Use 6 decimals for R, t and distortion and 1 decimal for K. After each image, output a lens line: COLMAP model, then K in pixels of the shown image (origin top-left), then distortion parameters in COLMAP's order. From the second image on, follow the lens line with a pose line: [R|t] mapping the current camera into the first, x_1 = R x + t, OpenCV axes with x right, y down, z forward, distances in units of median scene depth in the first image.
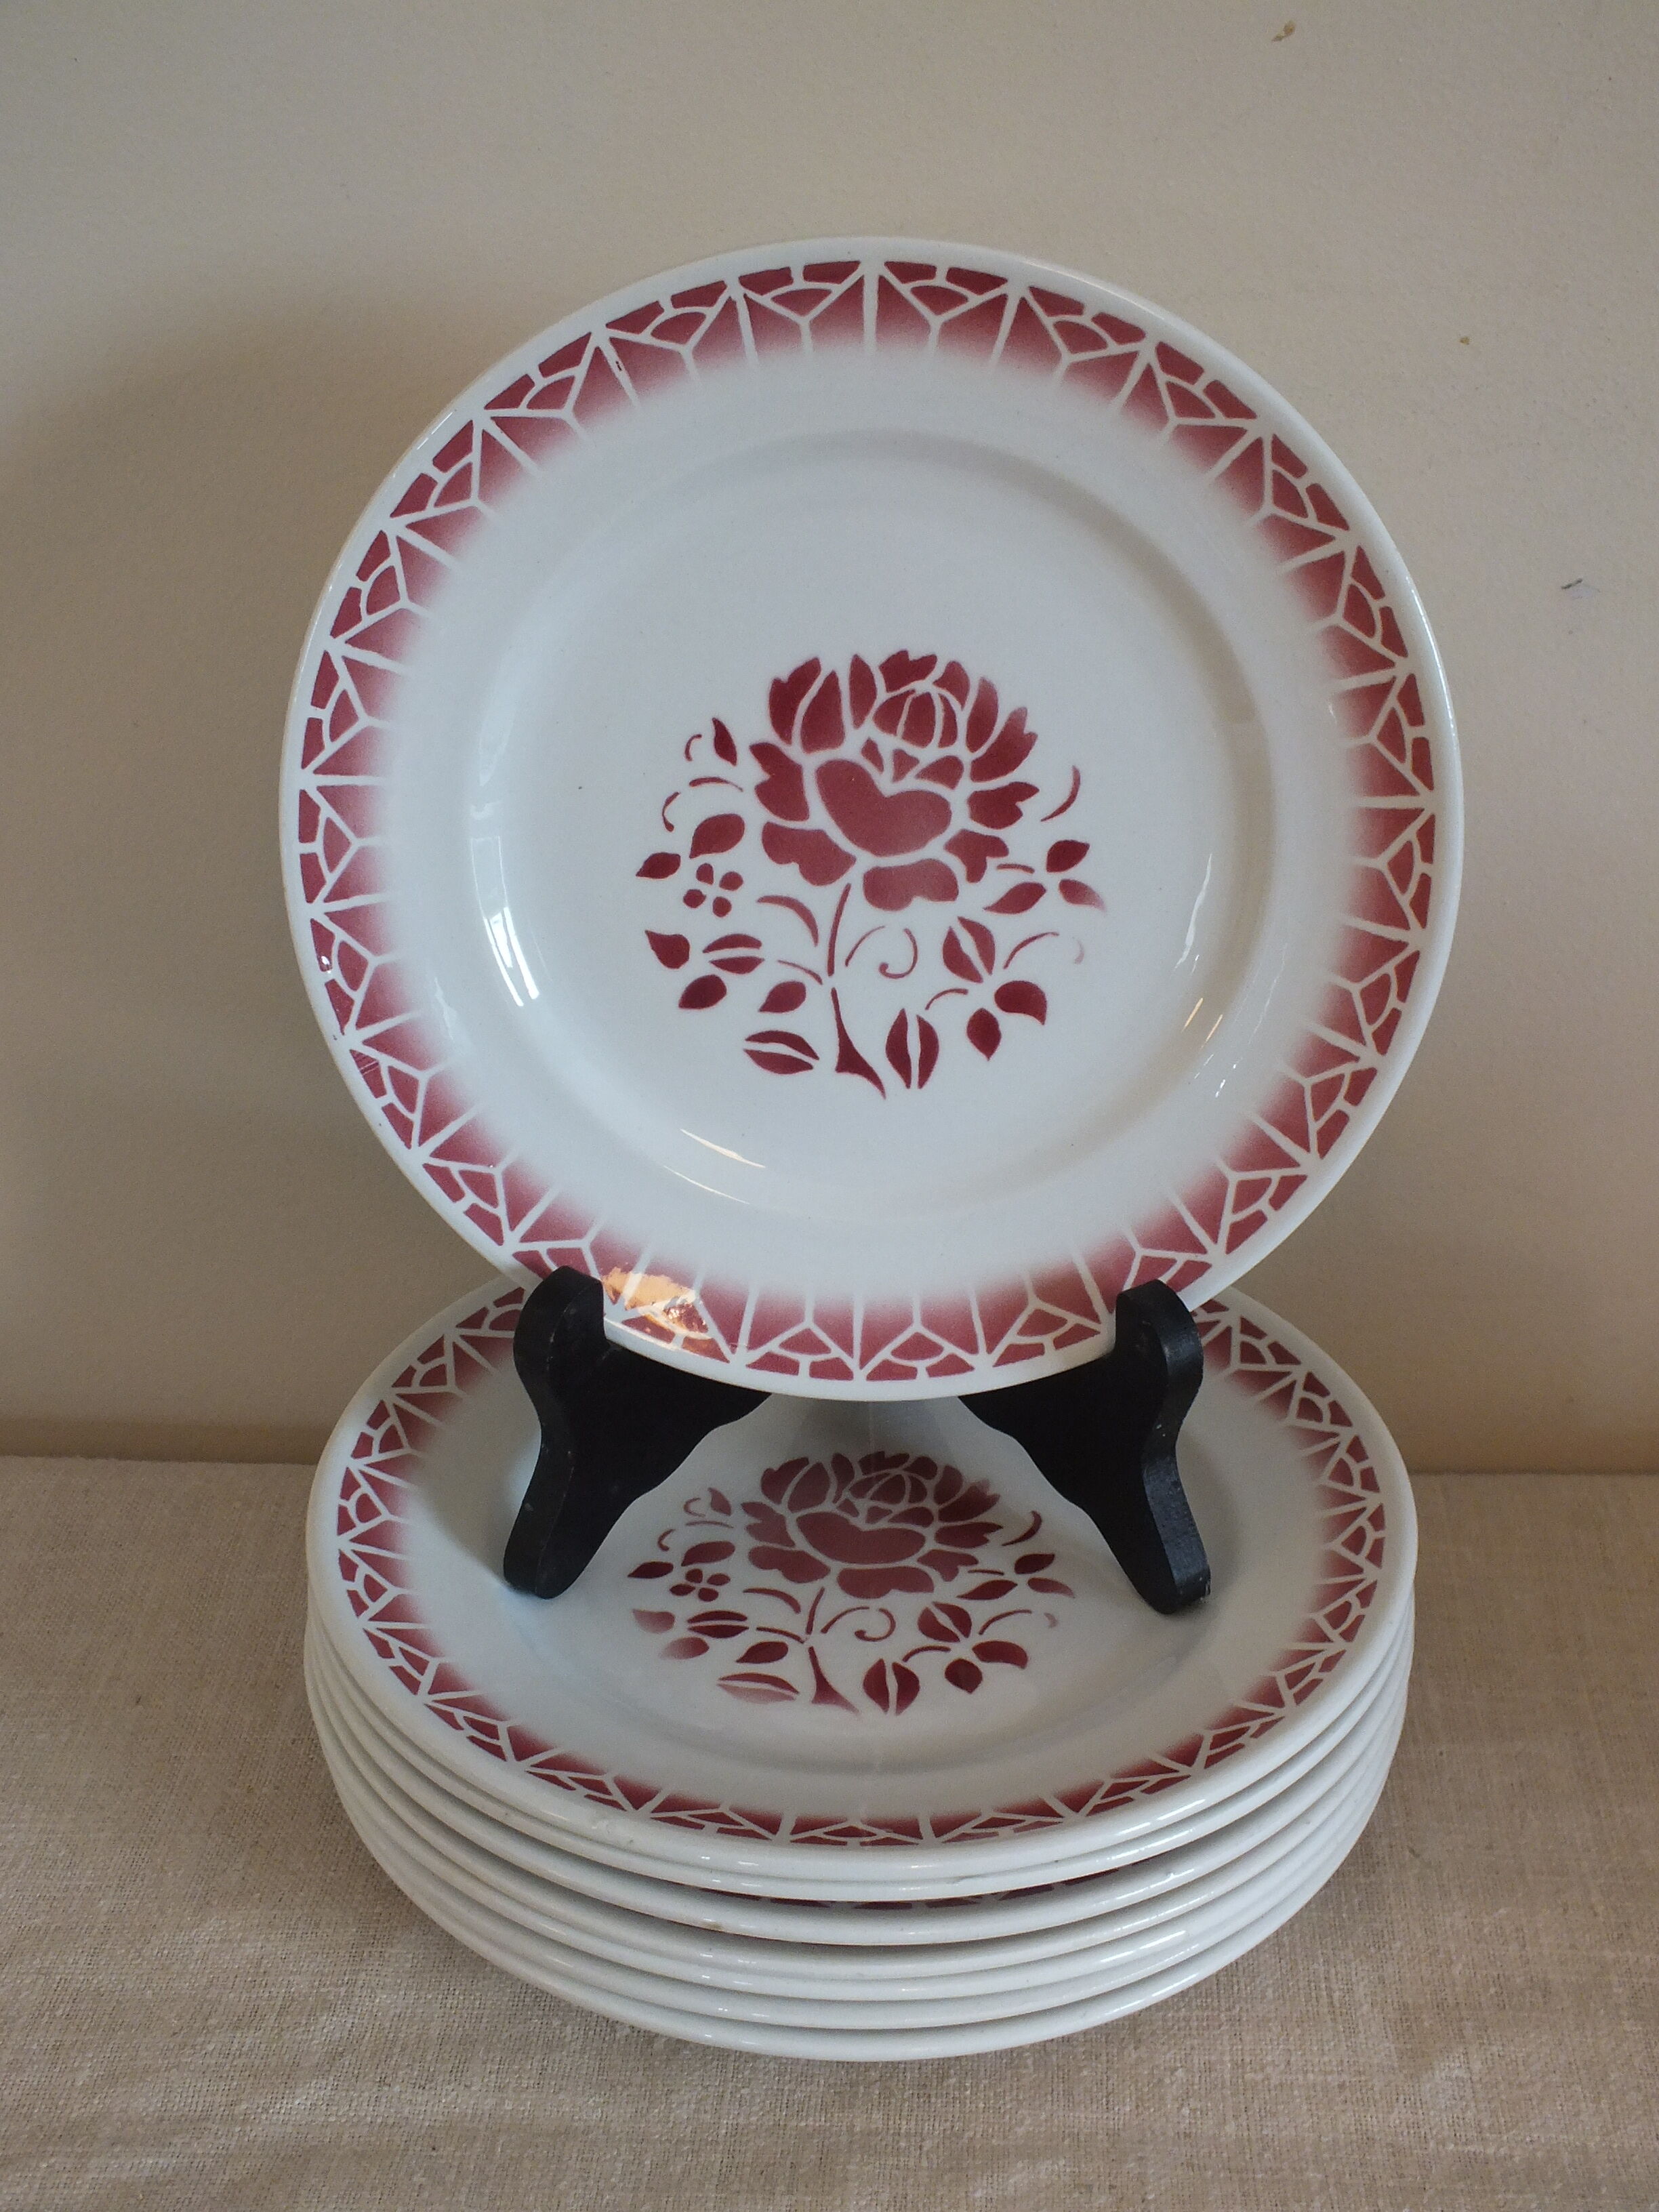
lens RADIAL K [[2674.1, 0, 813.4], [0, 2674.1, 1100.7], [0, 0, 1]] dist [-0.043926, 0.000000]
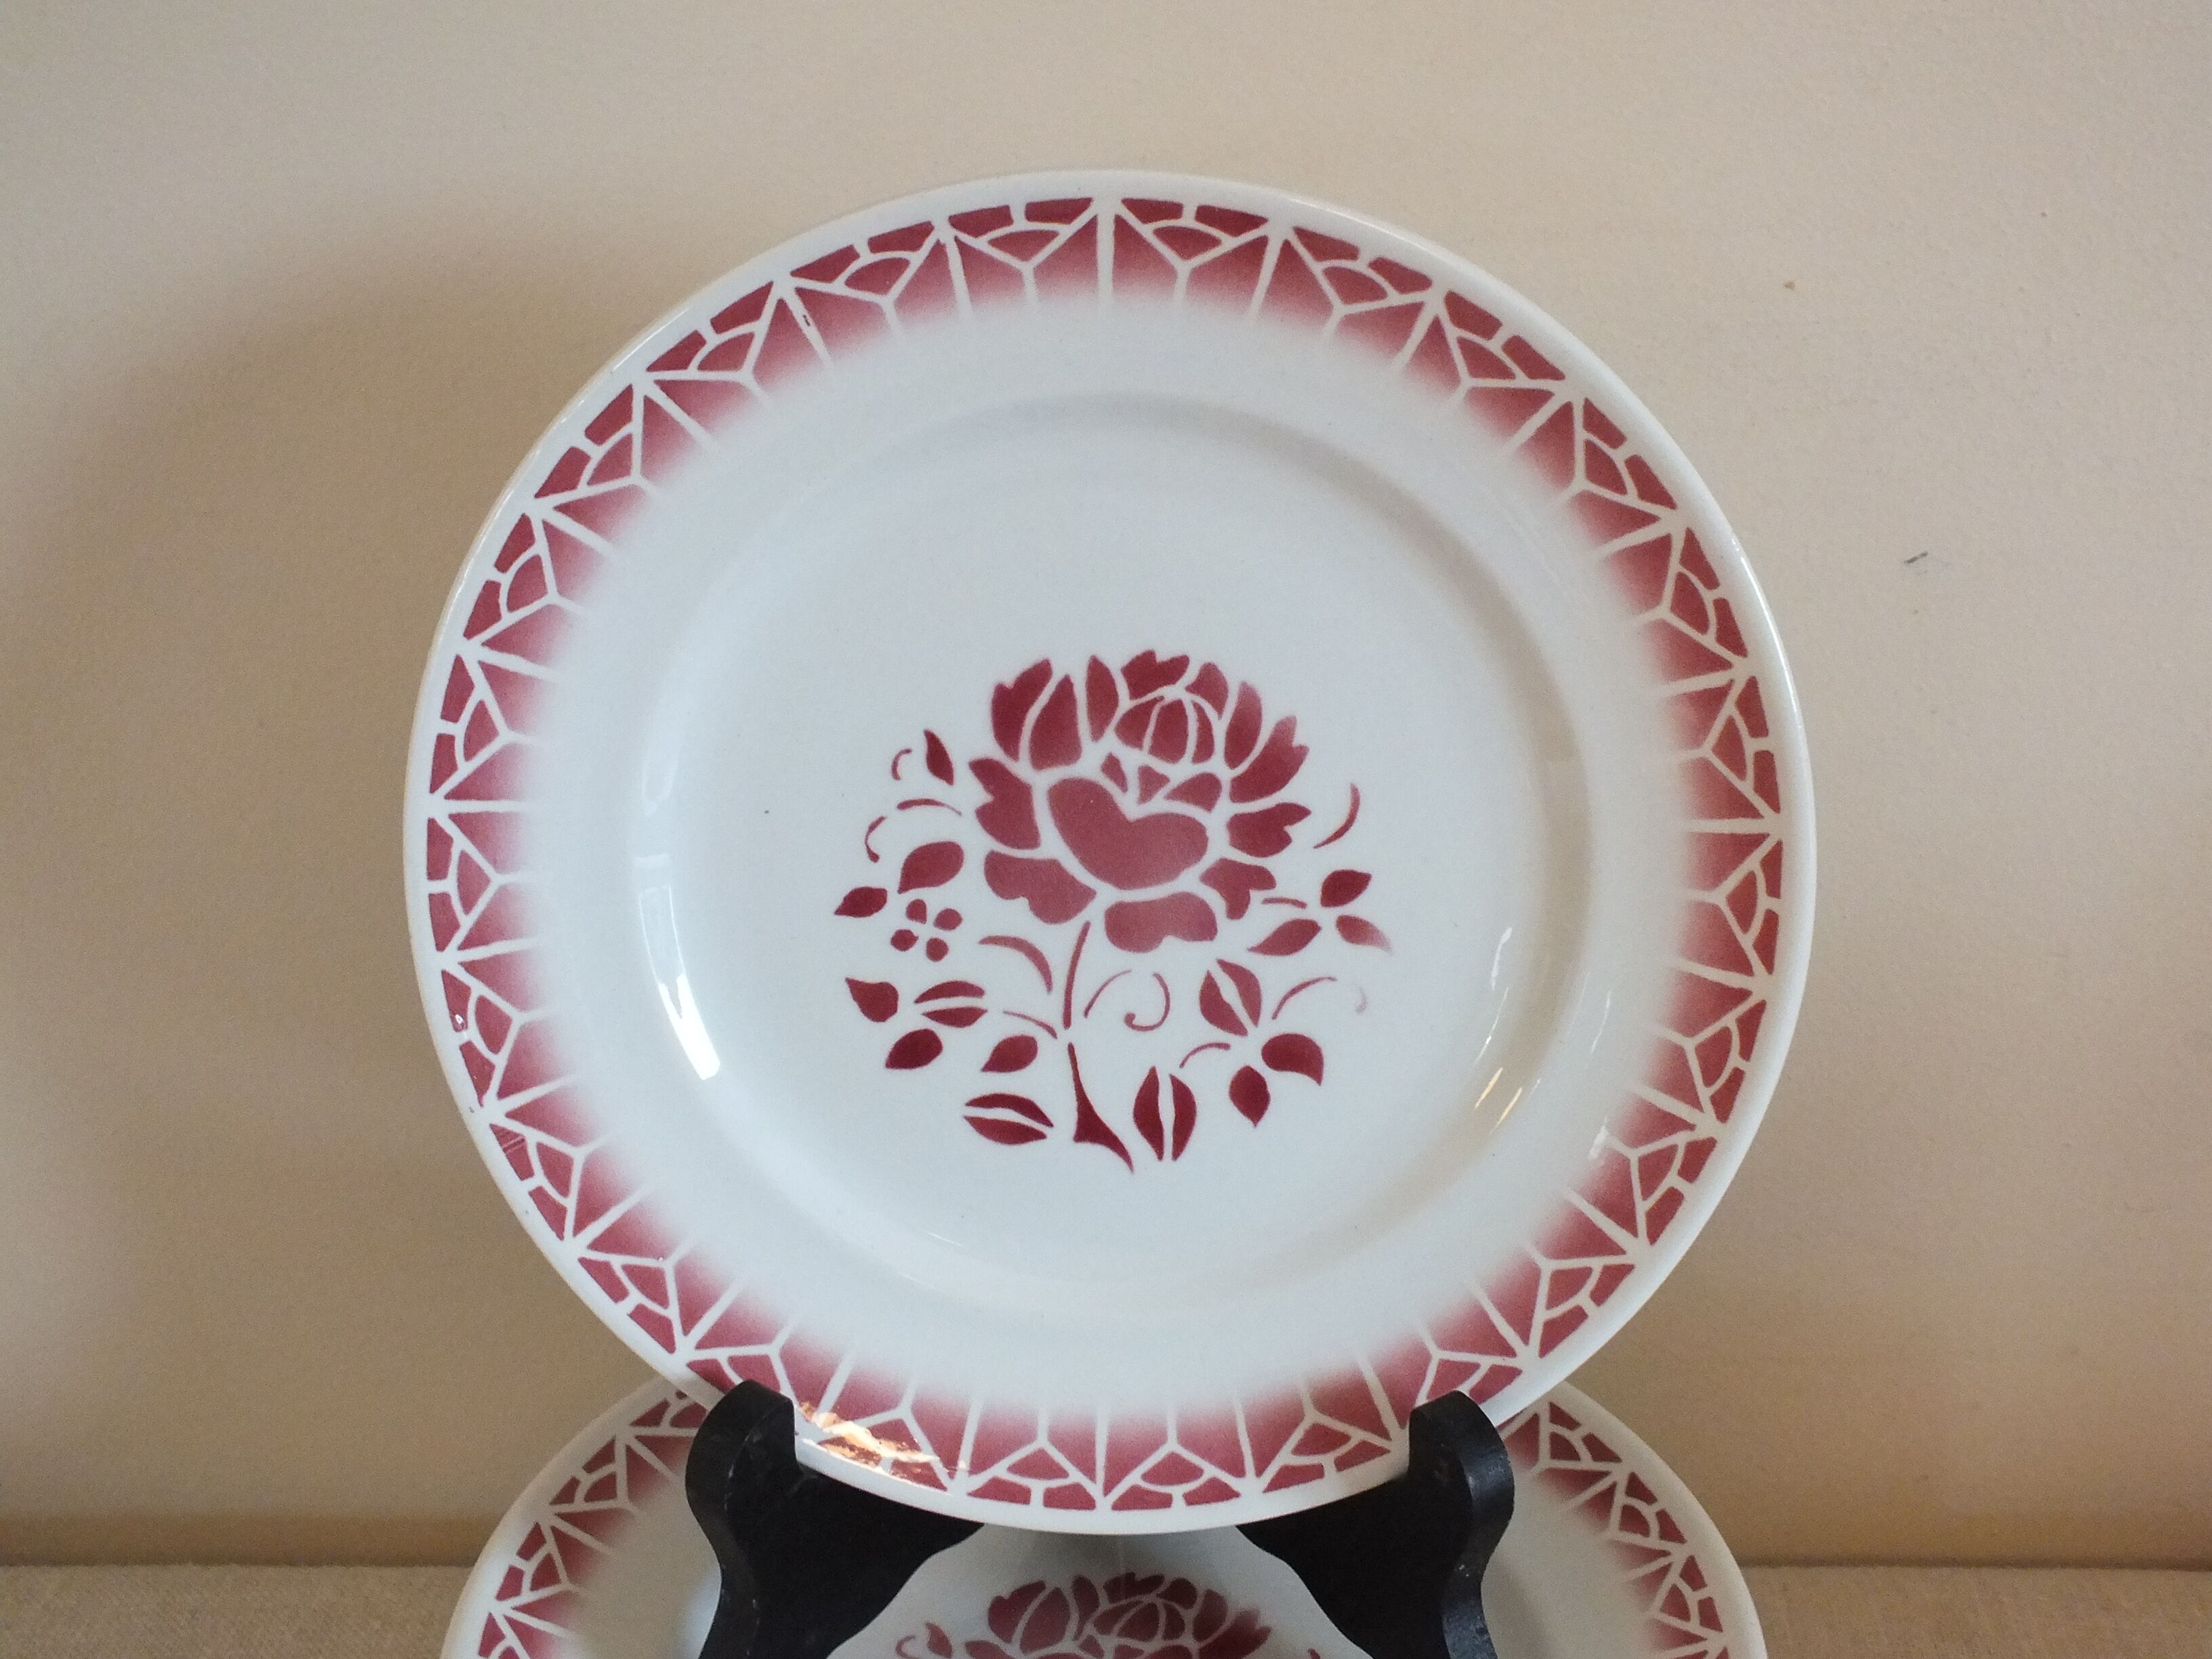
lens RADIAL K [[2674.1, 0, 1117.8], [0, 2674.1, 776.5], [0, 0, 1]] dist [-0.043926, 0.000000]
pose [[0.999821, -0.003418, 0.018609, 0.007352], [0.005111, 0.995775, -0.091680, -0.049477], [-0.018217, 0.091759, 0.995615, 0.156740]]
